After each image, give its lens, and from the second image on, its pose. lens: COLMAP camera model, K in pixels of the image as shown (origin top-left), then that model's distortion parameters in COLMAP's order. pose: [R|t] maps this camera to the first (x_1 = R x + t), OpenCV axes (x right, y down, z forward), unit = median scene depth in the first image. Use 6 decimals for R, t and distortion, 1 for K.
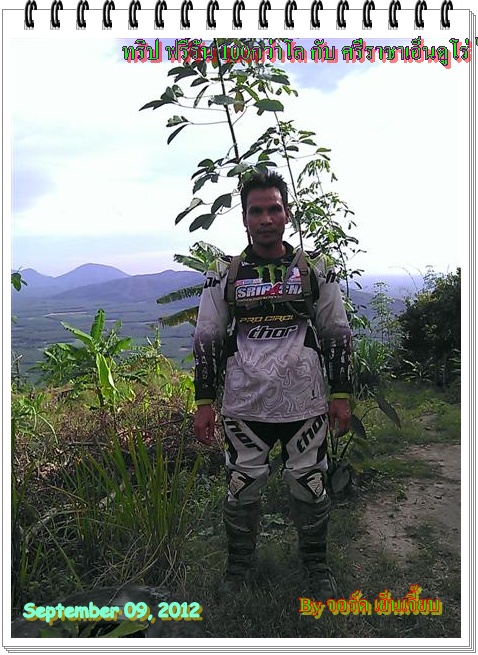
lens RADIAL K [[535.0, 0, 230.0], [0, 535.0, 326.3], [0, 0, 1]] dist [0.046603, -0.291357]
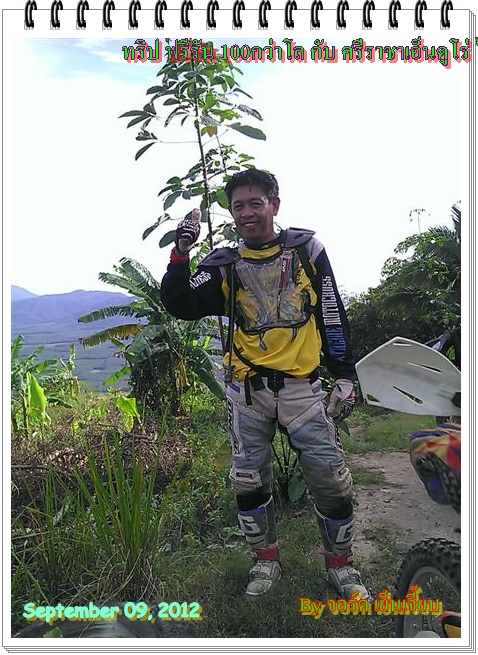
lens RADIAL K [[535.0, 0, 230.0], [0, 535.0, 326.3], [0, 0, 1]] dist [0.046603, -0.291357]
pose [[0.987069, -0.005257, 0.160210, -0.099741], [0.011230, 0.999274, -0.036400, 0.010717], [-0.159902, 0.037729, 0.986412, -0.013496]]
